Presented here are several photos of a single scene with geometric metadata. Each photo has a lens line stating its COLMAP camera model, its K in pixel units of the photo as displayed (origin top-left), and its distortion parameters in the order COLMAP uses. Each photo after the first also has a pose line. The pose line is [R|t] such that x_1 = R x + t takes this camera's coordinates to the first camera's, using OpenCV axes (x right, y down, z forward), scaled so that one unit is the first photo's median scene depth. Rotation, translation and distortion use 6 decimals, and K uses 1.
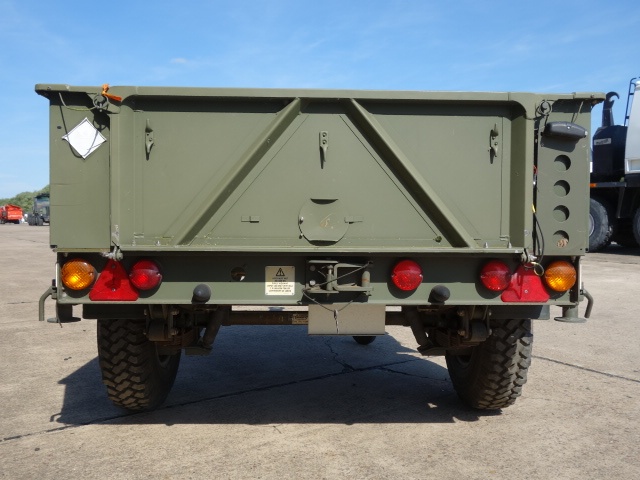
lens RADIAL K [[567.0, 0, 317.5], [0, 567.0, 239.7], [0, 0, 1]] dist [0.003504, -0.006007]
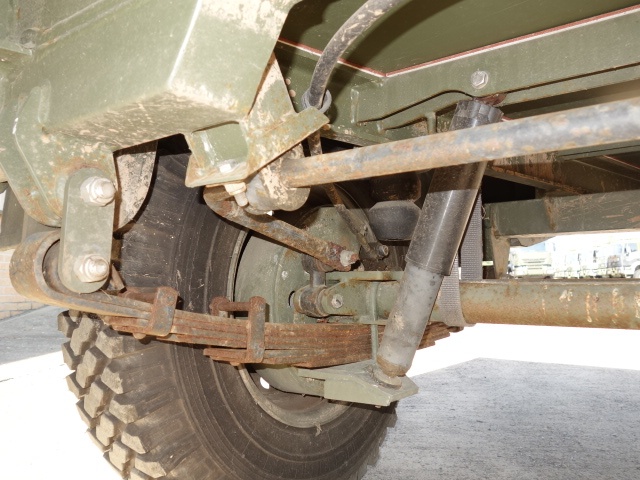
lens RADIAL K [[567.0, 0, 320.1], [0, 567.0, 240.1], [0, 0, 1]] dist [0.003504, -0.006007]
pose [[0.771048, -0.060463, -0.633900, -0.012442], [-0.013517, 0.993704, -0.111223, 0.148118], [0.636633, 0.094327, 0.765376, 0.731083]]
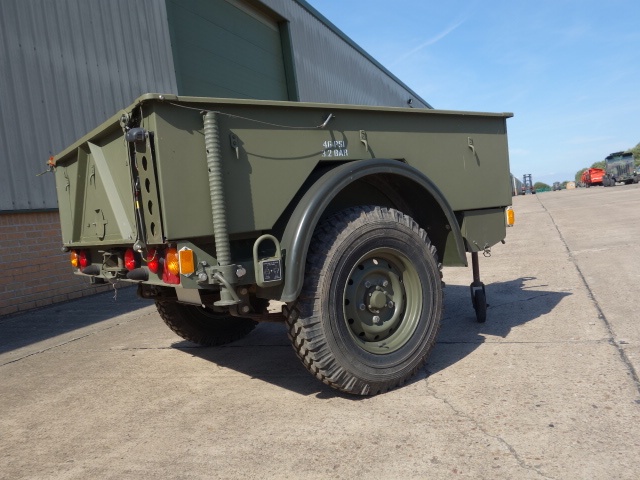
lens RADIAL K [[567.0, 0, 319.6], [0, 567.0, 240.1], [0, 0, 1]] dist [0.003504, -0.006007]
pose [[0.557560, -0.022268, -0.829838, 1.098737], [0.080754, 0.996354, 0.027522, 0.010265], [0.826199, -0.082357, 0.557326, 0.449463]]
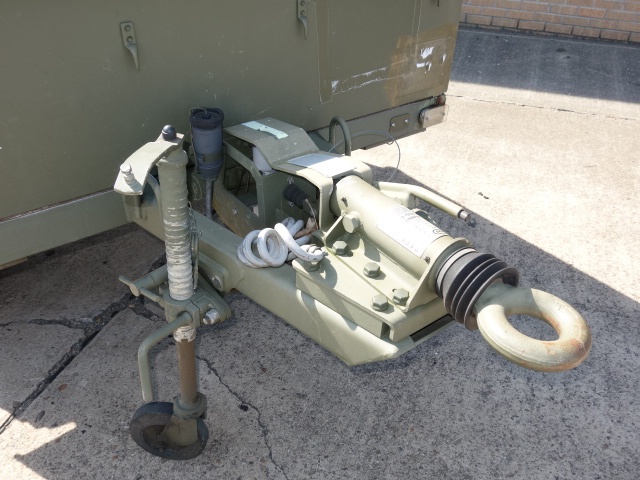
lens RADIAL K [[567.0, 0, 319.1], [0, 567.0, 241.0], [0, 0, 1]] dist [0.003504, -0.006007]
pose [[-0.816778, 0.309252, -0.487069, 0.228064], [-0.046752, 0.805958, 0.590123, -0.283272], [0.575055, 0.504771, -0.643831, 1.957423]]
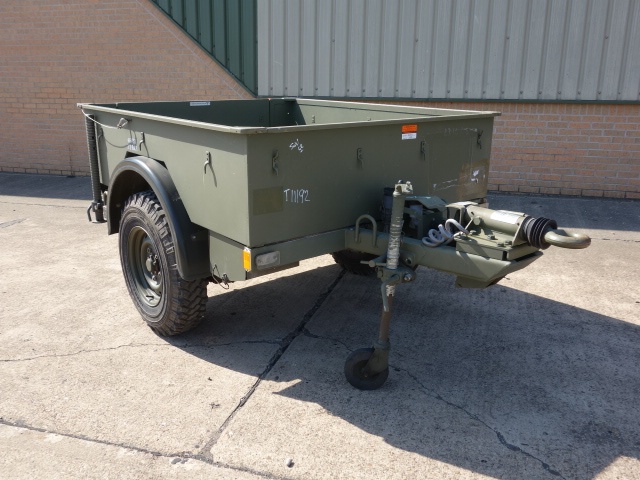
lens RADIAL K [[567.0, 0, 316.0], [0, 567.0, 240.2], [0, 0, 1]] dist [0.003504, -0.006007]
pose [[-0.790127, 0.163120, -0.590839, 0.786629], [-0.023718, 0.955080, 0.295397, -0.290590], [0.612483, 0.247415, -0.750766, 2.252759]]
